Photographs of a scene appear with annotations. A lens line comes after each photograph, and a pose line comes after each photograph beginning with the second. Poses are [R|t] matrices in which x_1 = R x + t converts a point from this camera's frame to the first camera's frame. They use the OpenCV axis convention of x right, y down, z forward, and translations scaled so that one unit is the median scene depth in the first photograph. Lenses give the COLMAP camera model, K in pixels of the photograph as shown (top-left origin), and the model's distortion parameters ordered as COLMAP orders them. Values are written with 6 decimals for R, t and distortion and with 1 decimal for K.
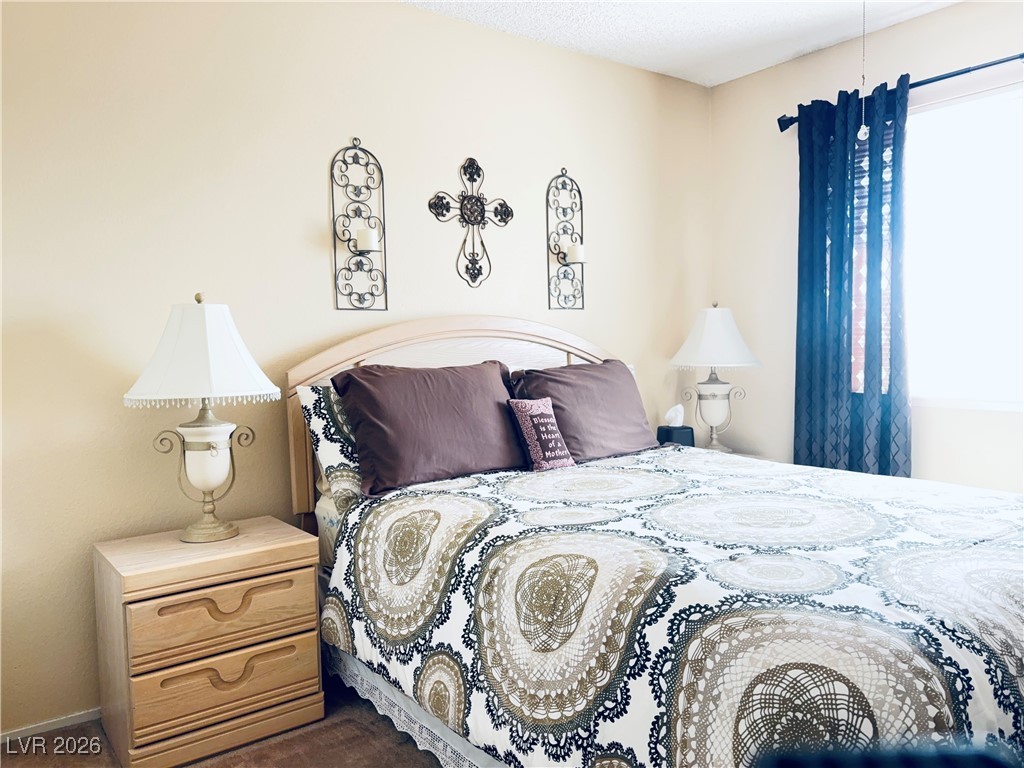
lens RADIAL K [[785.0, 0, 512.0], [0, 785.0, 384.0], [0, 0, 1]] dist [0.004033, -0.010801]
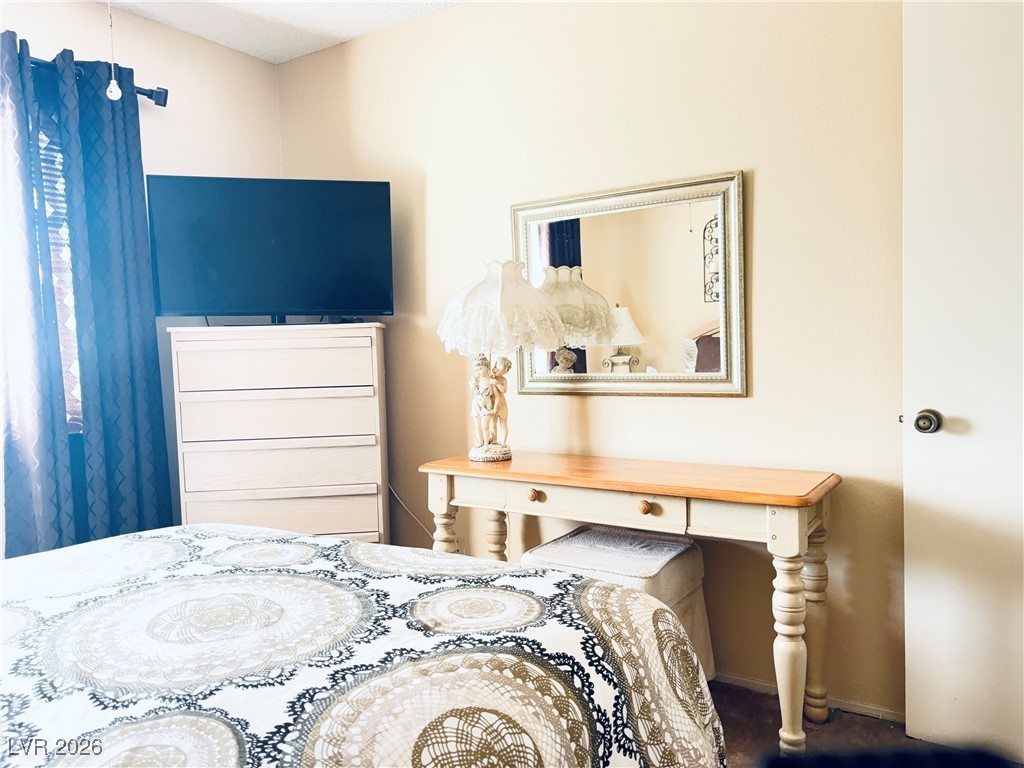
lens RADIAL K [[807.7, 0, 512.0], [0, 807.7, 384.0], [0, 0, 1]] dist [-0.010259, -0.001808]
pose [[-0.340374, -0.019949, 0.940078, -0.544803], [0.100355, 0.993294, 0.057414, -0.063199], [-0.934920, 0.113883, -0.336089, 1.259081]]
